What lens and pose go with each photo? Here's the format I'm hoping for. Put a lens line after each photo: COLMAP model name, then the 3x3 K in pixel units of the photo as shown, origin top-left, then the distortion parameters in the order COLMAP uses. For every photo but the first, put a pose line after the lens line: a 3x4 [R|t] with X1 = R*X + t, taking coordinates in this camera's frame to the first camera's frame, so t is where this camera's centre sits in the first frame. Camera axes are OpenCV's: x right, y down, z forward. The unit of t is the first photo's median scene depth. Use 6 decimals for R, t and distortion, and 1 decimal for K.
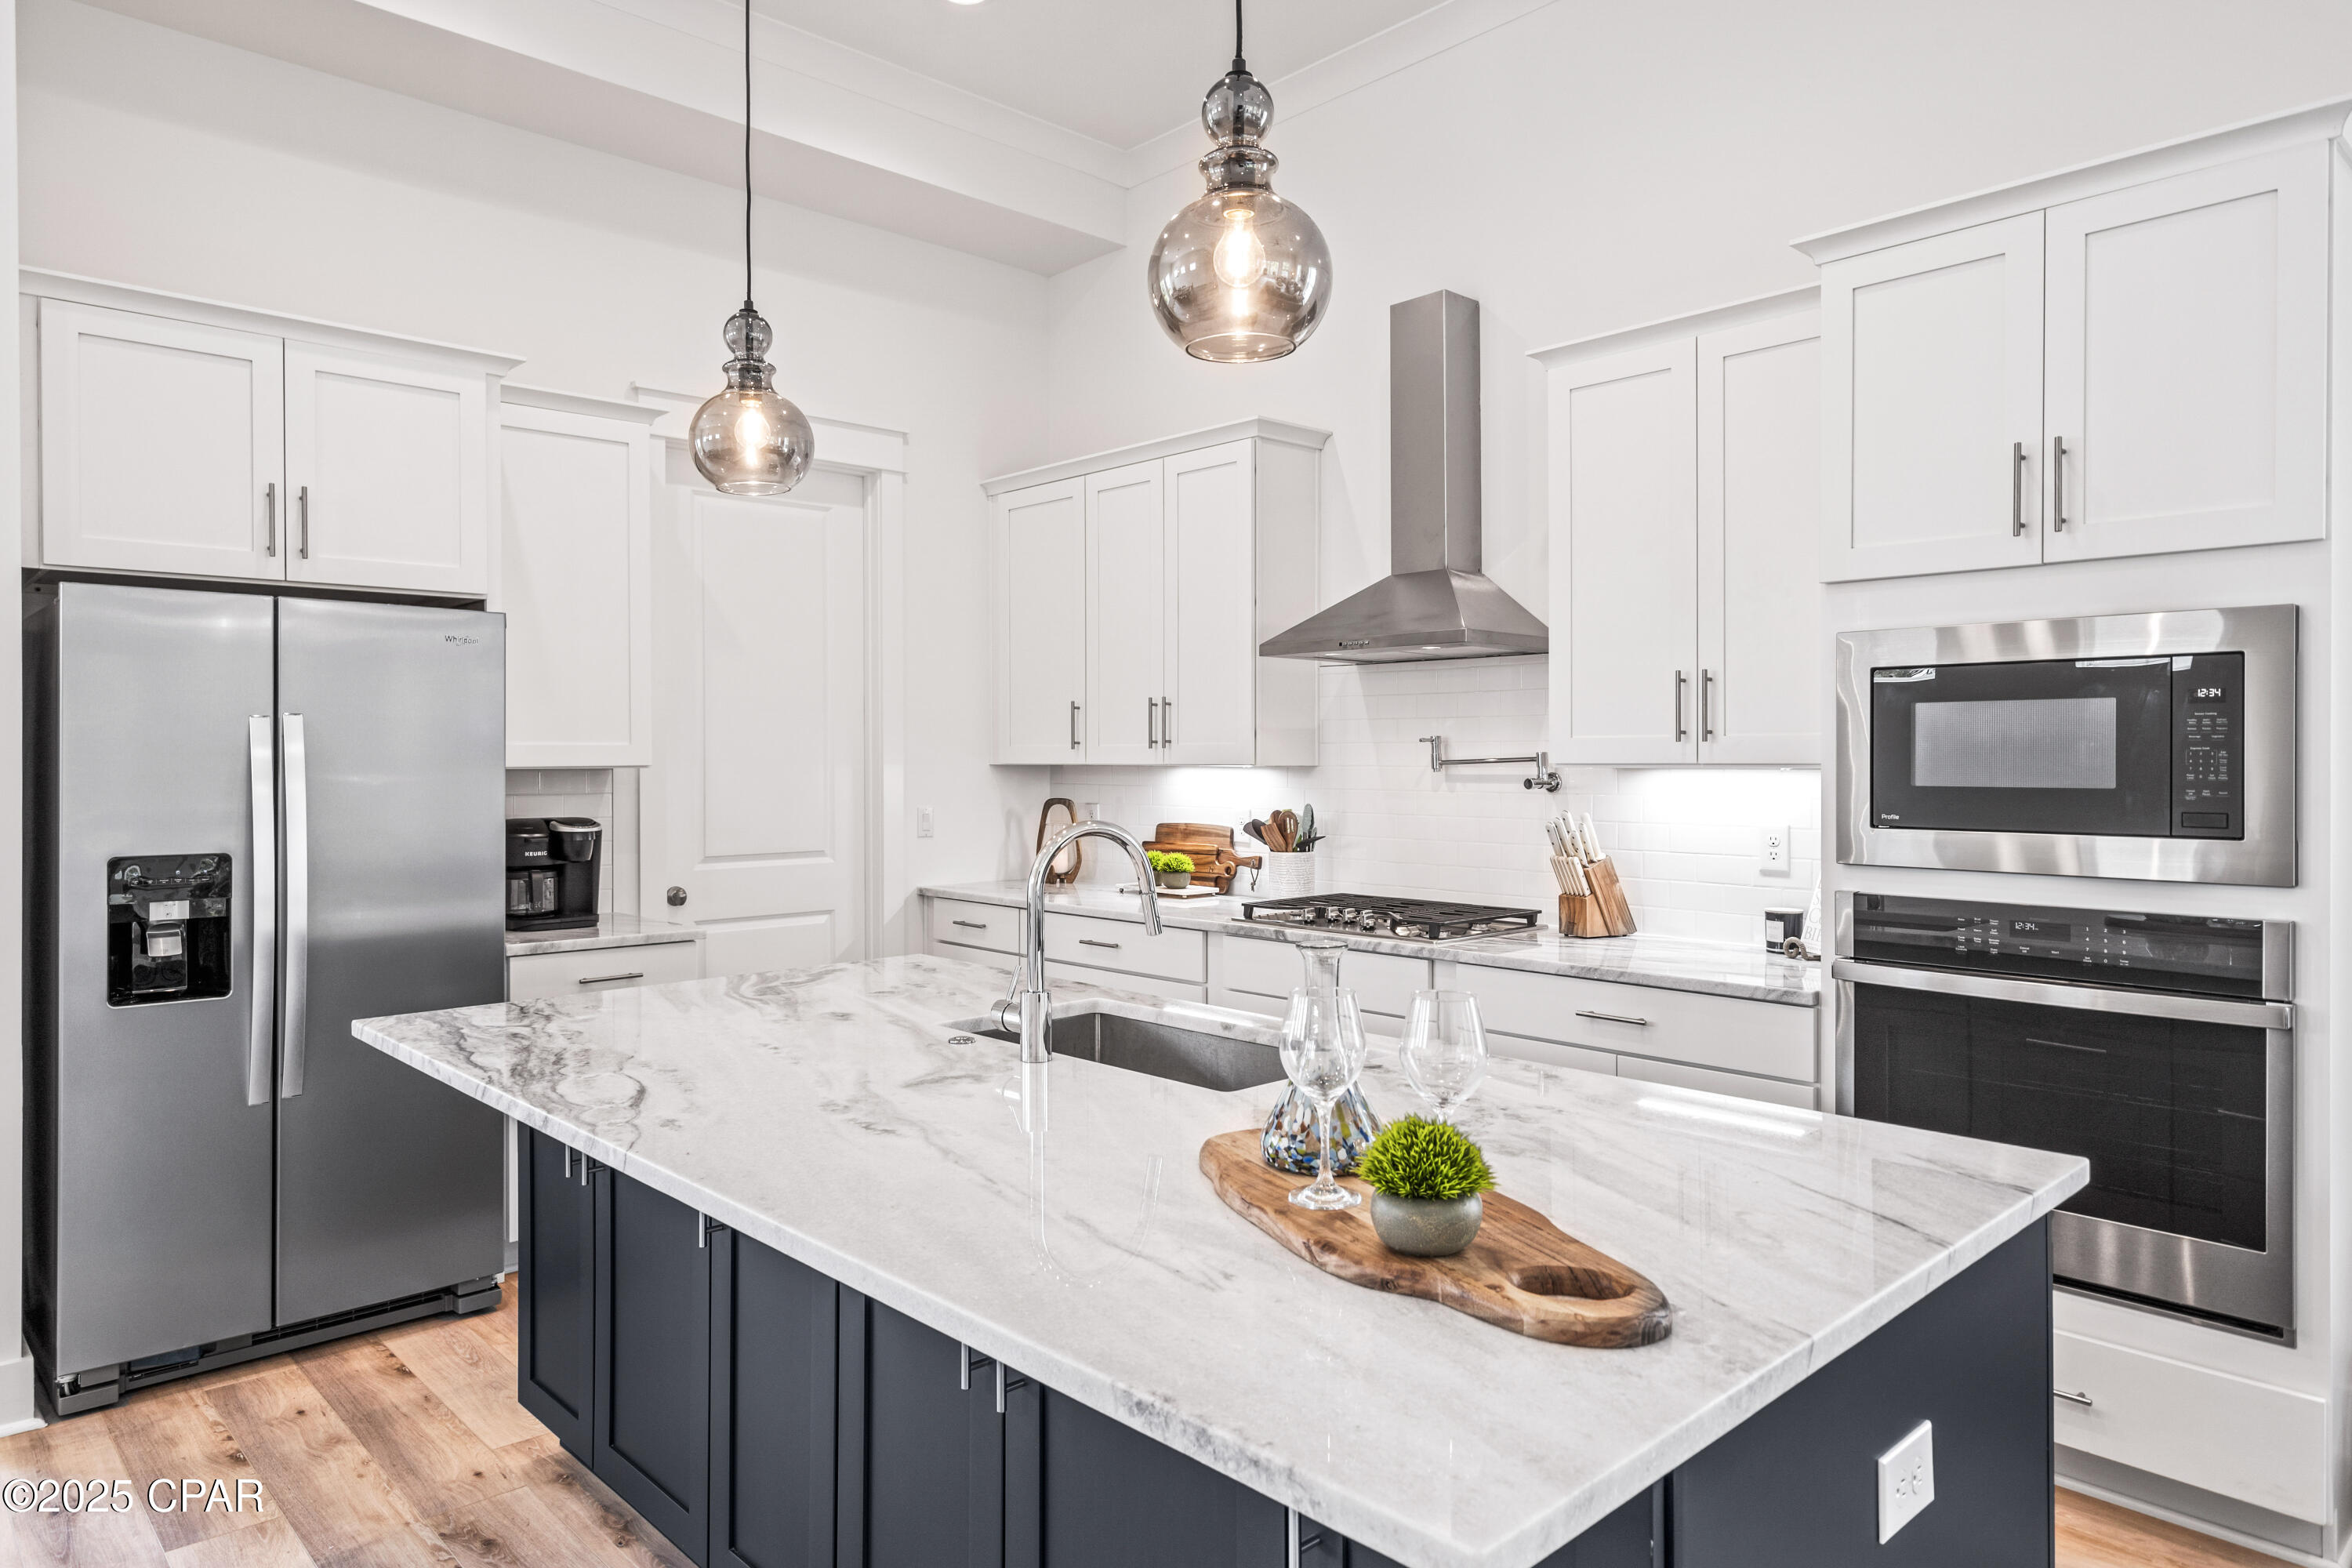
lens RADIAL K [[1451.8, 0, 1170.6], [0, 1451.8, 770.8], [0, 0, 1]] dist [0.003458, 0.000847]
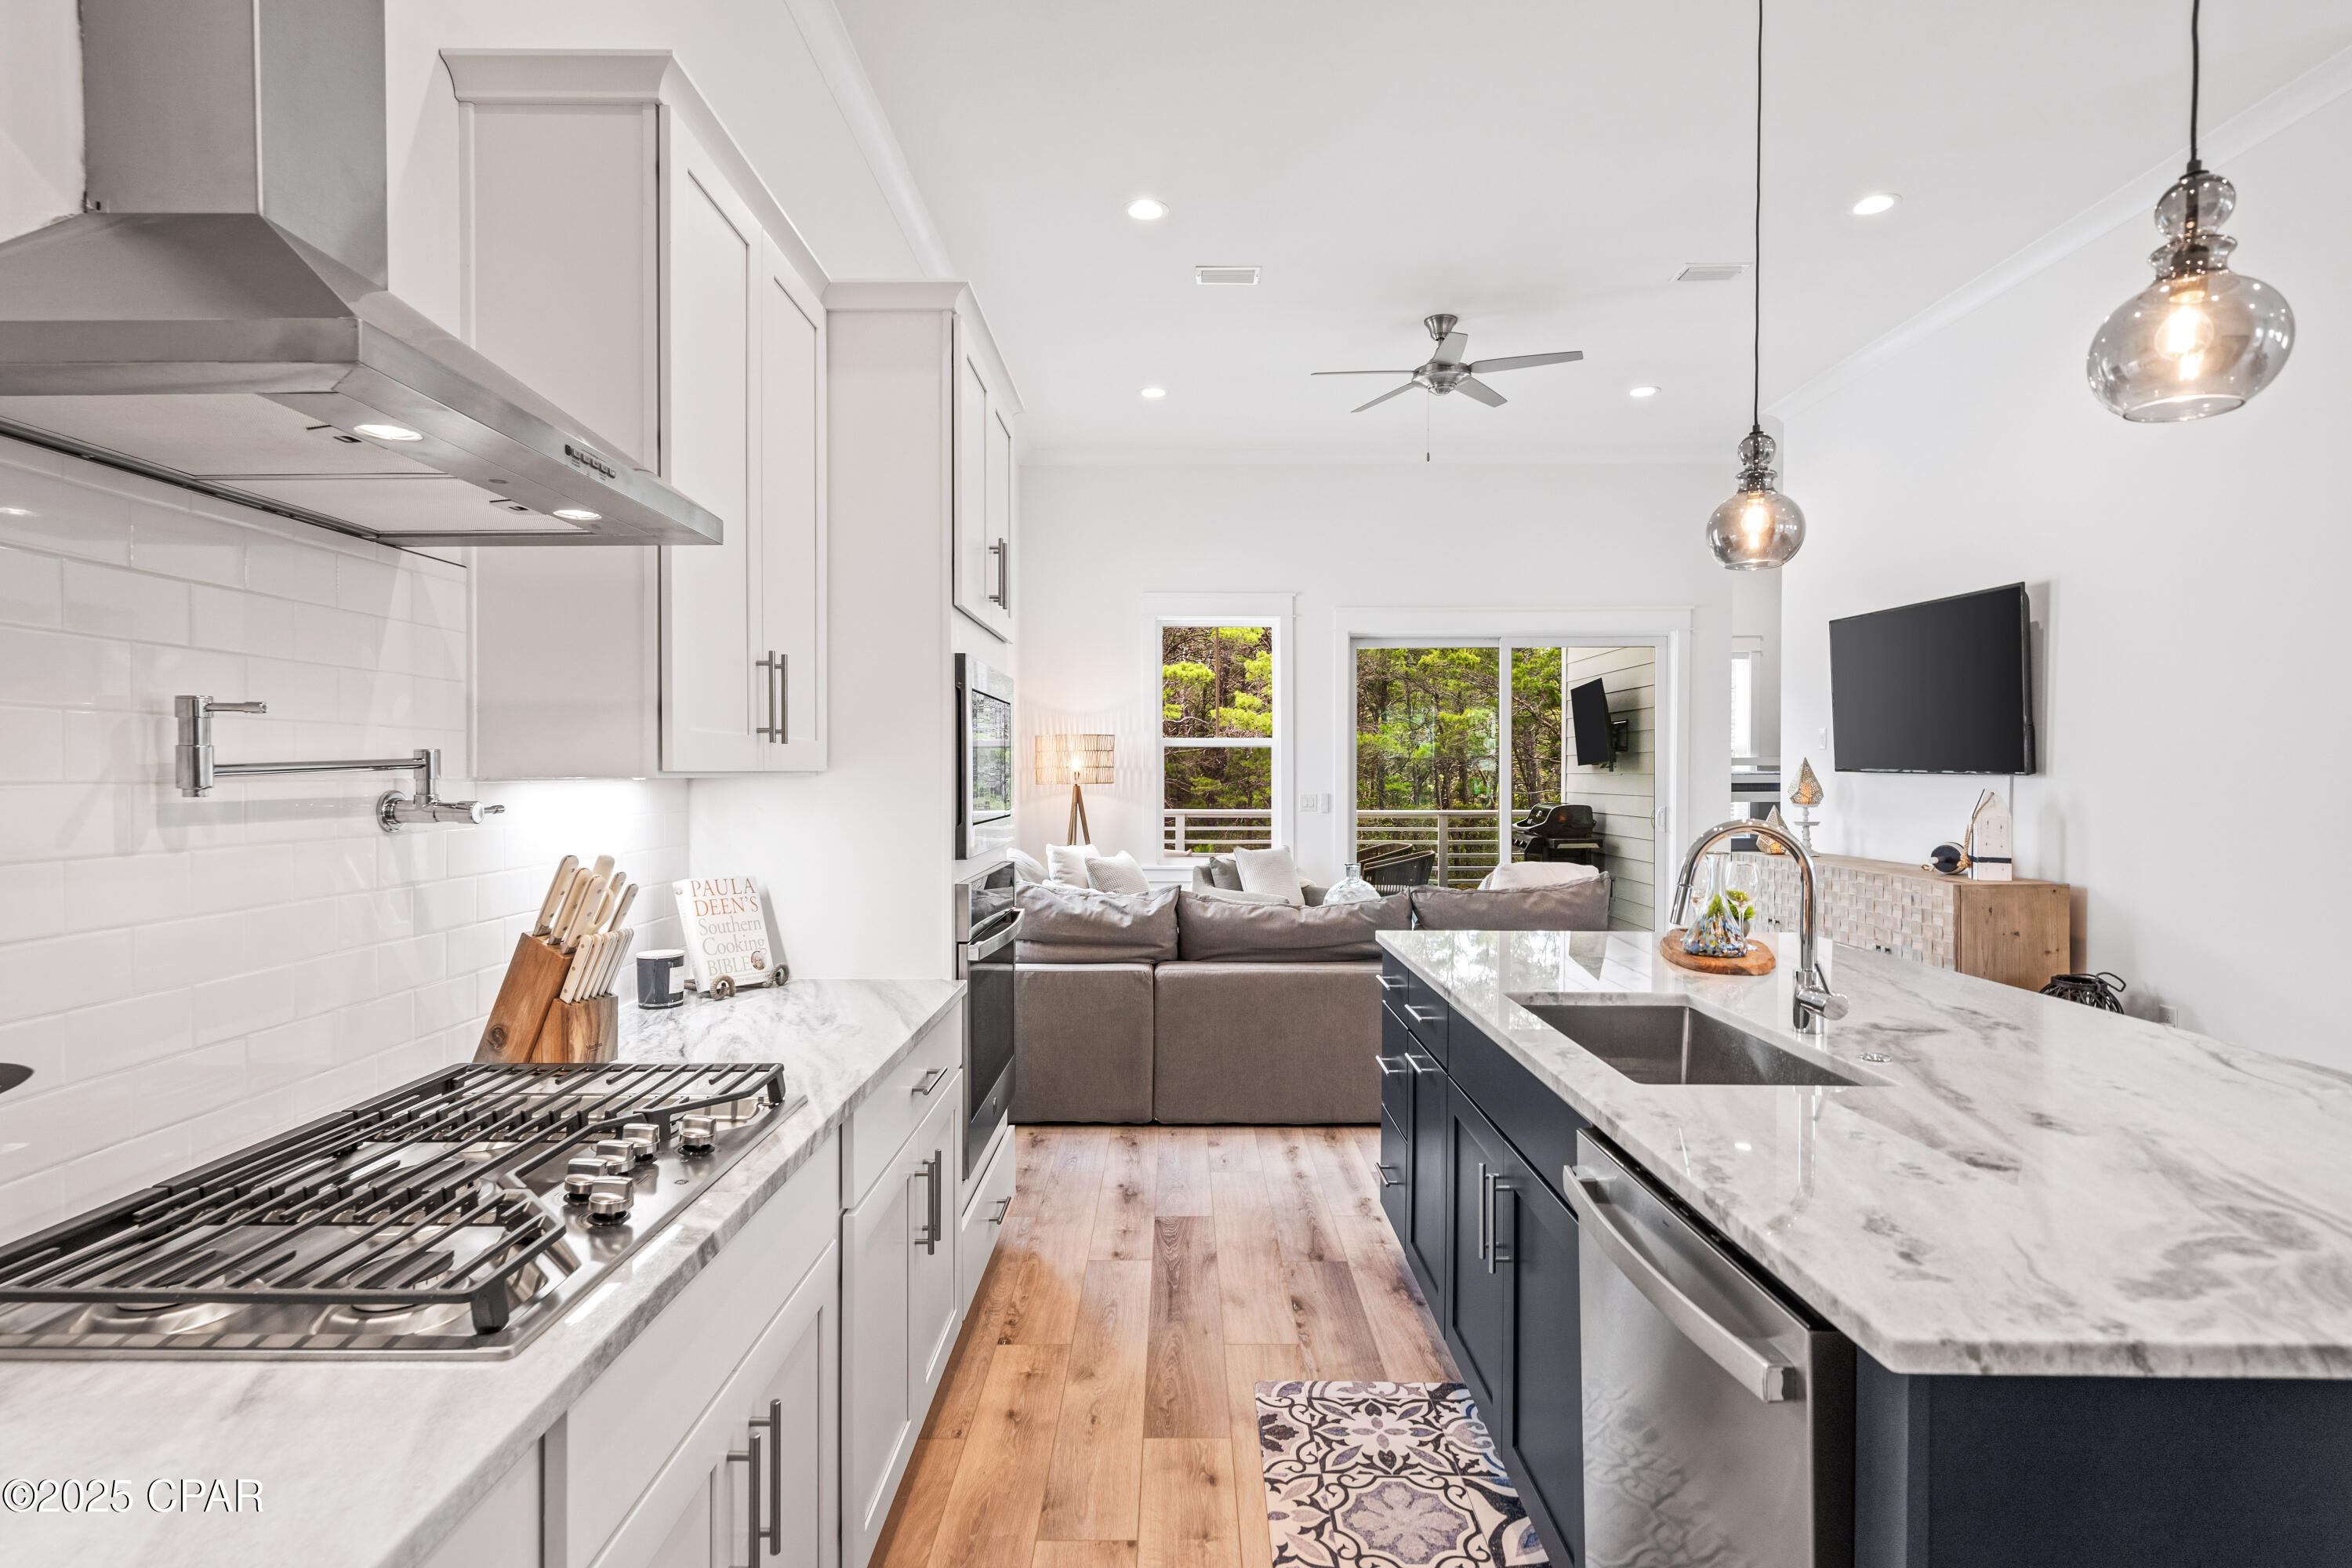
lens RADIAL K [[1190.7, 0, 1179.6], [0, 1190.7, 782.4], [0, 0, 1]] dist [0.003460, 0.000651]
pose [[-0.730269, -0.005566, 0.683137, -0.217975], [0.006239, 0.999871, 0.014816, -0.006234], [-0.683131, 0.015082, -0.730140, 1.190889]]
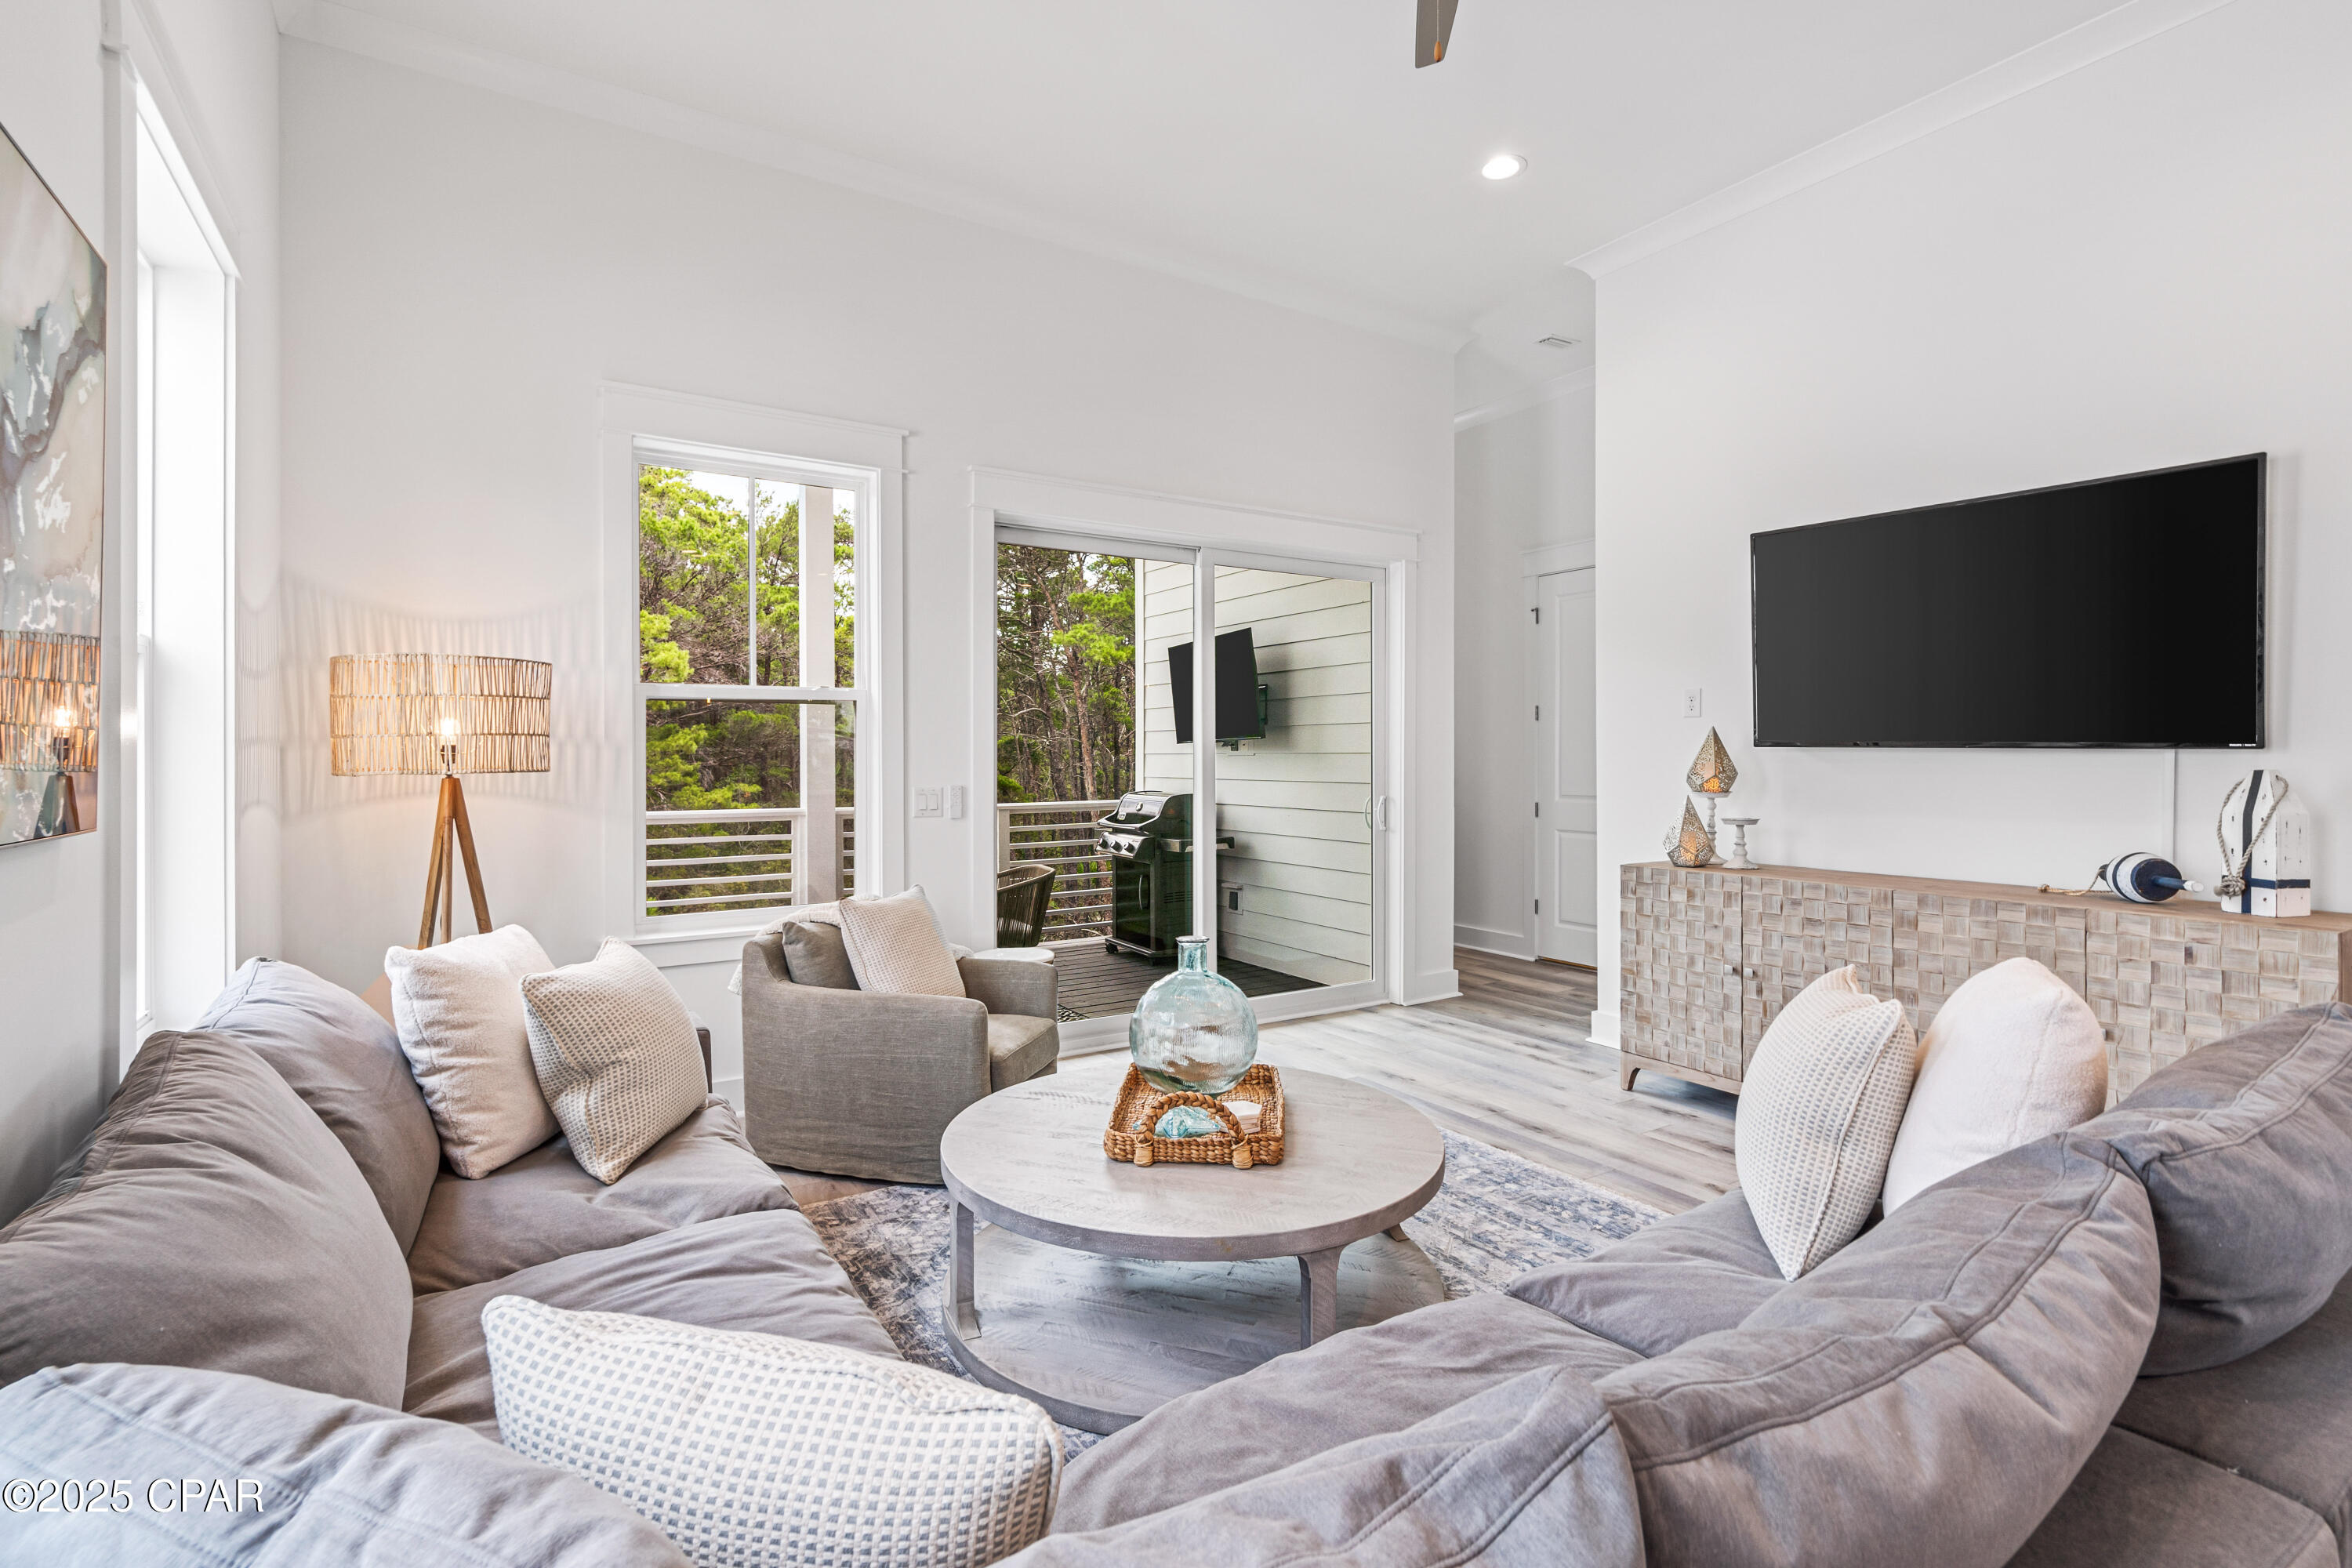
lens RADIAL K [[1094.8, 0, 1174.1], [0, 1094.8, 749.9], [0, 0, 1]] dist [-0.005585, 0.002528]
pose [[-0.983038, 0.001808, 0.183393, 0.644743], [0.002507, 0.999990, 0.003583, 0.007133], [-0.183385, 0.003982, -0.983033, 0.504703]]
